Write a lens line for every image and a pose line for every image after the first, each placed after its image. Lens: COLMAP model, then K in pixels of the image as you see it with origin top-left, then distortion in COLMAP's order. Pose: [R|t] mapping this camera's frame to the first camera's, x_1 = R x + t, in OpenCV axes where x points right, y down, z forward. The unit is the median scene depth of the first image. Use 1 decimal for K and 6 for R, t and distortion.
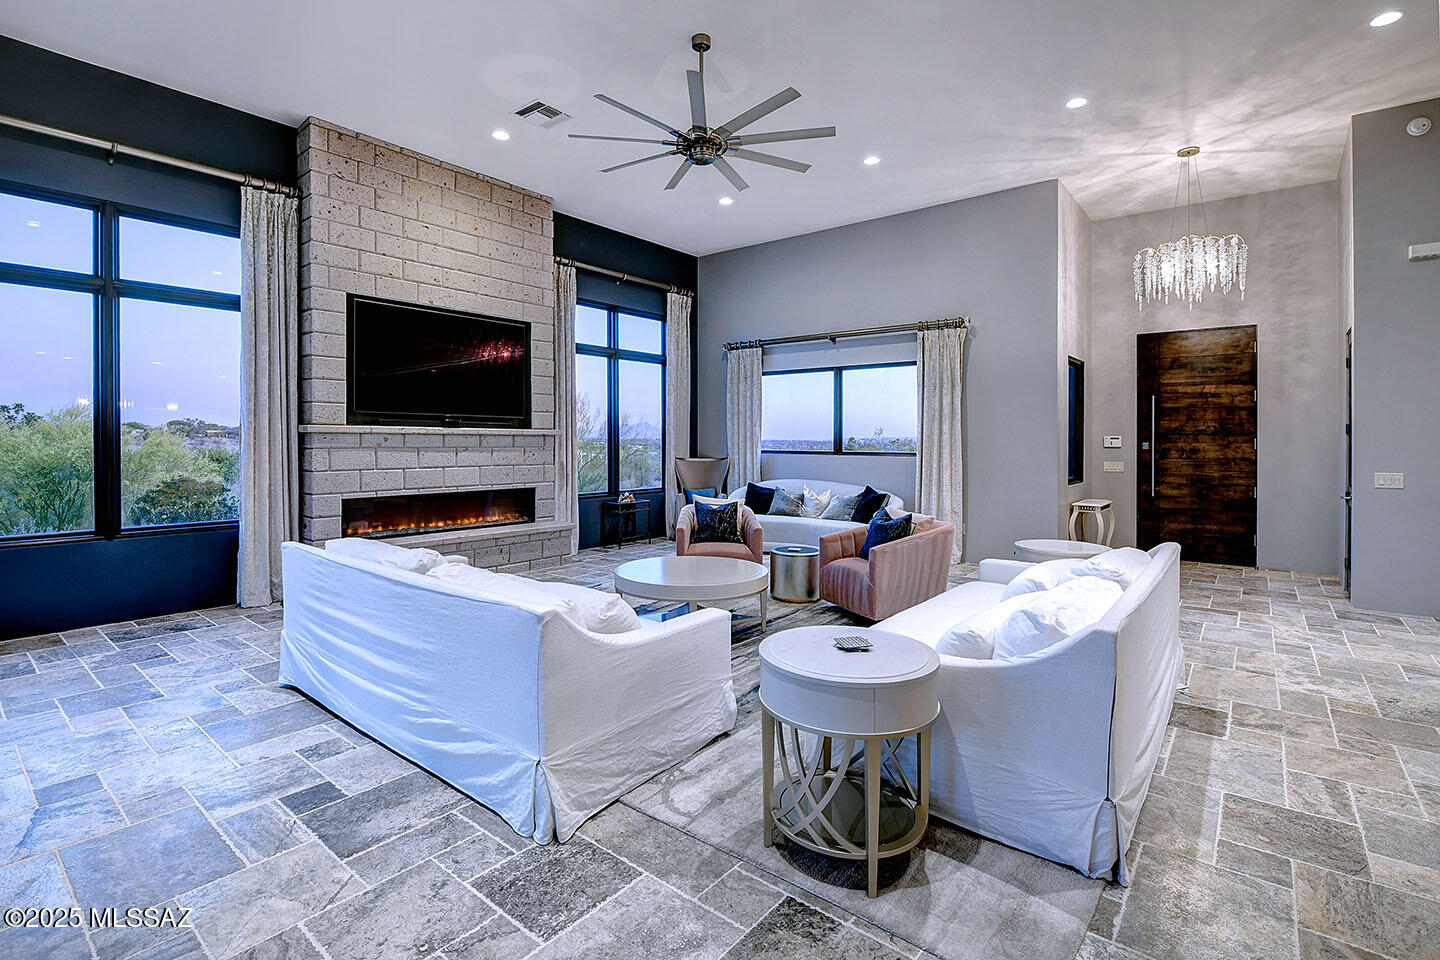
lens RADIAL K [[688.7, 0, 723.8], [0, 688.7, 439.5], [0, 0, 1]] dist [-0.012680, -0.000188]
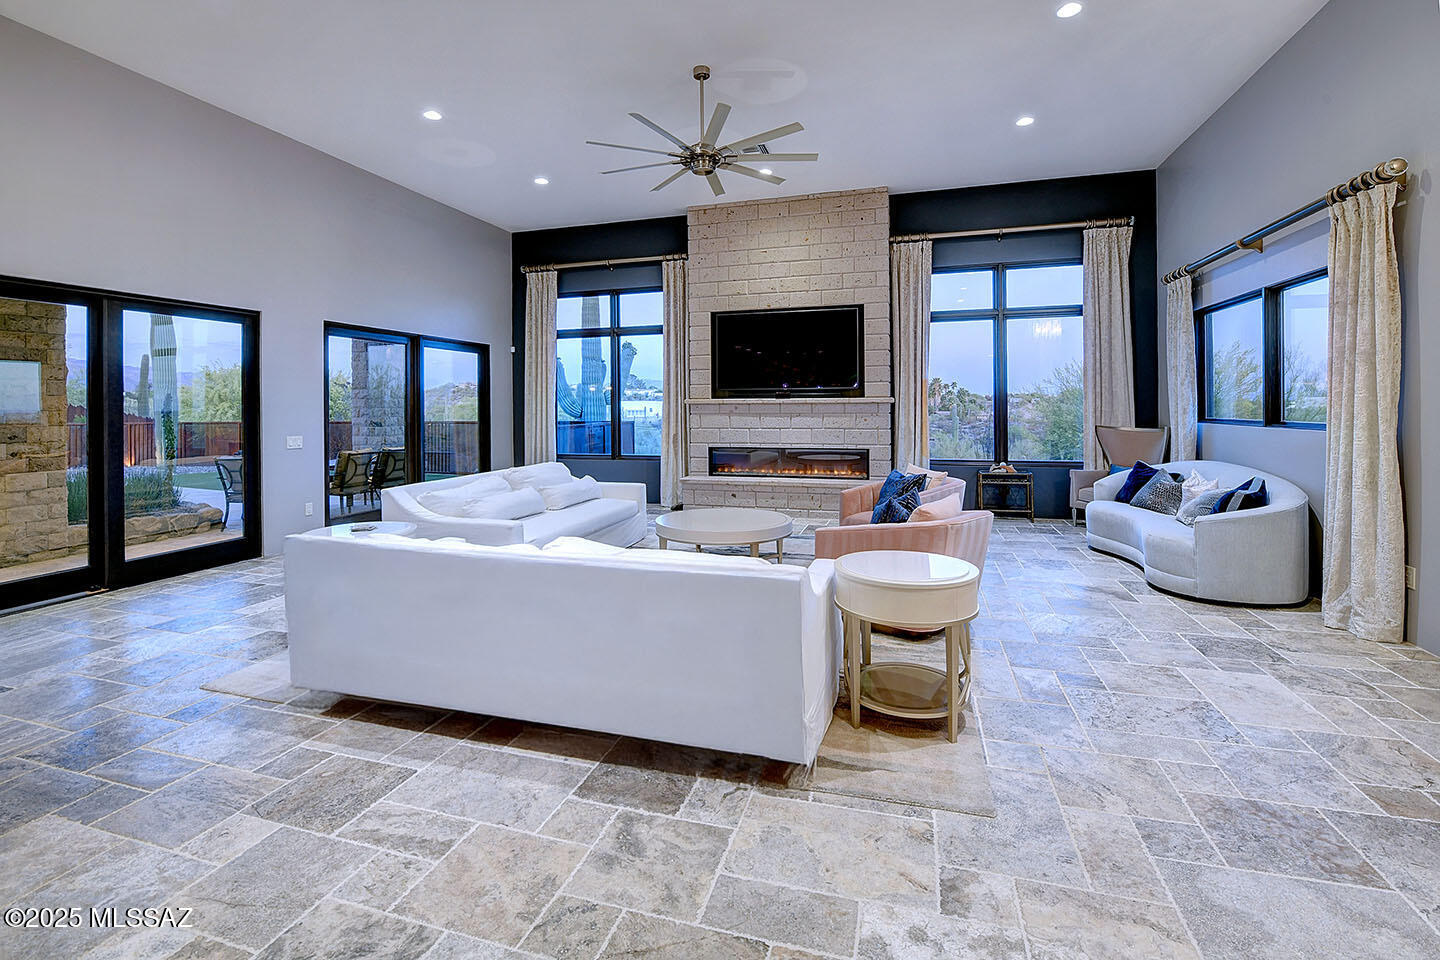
lens RADIAL K [[642.7, 0, 719.8], [0, 642.7, 411.4], [0, 0, 1]] dist [-0.014095, 0.000351]
pose [[0.381009, -0.000131, -0.924571, 0.784625], [0.008903, 0.999954, 0.003527, 0.002453], [0.924528, -0.009575, 0.380993, 0.475380]]
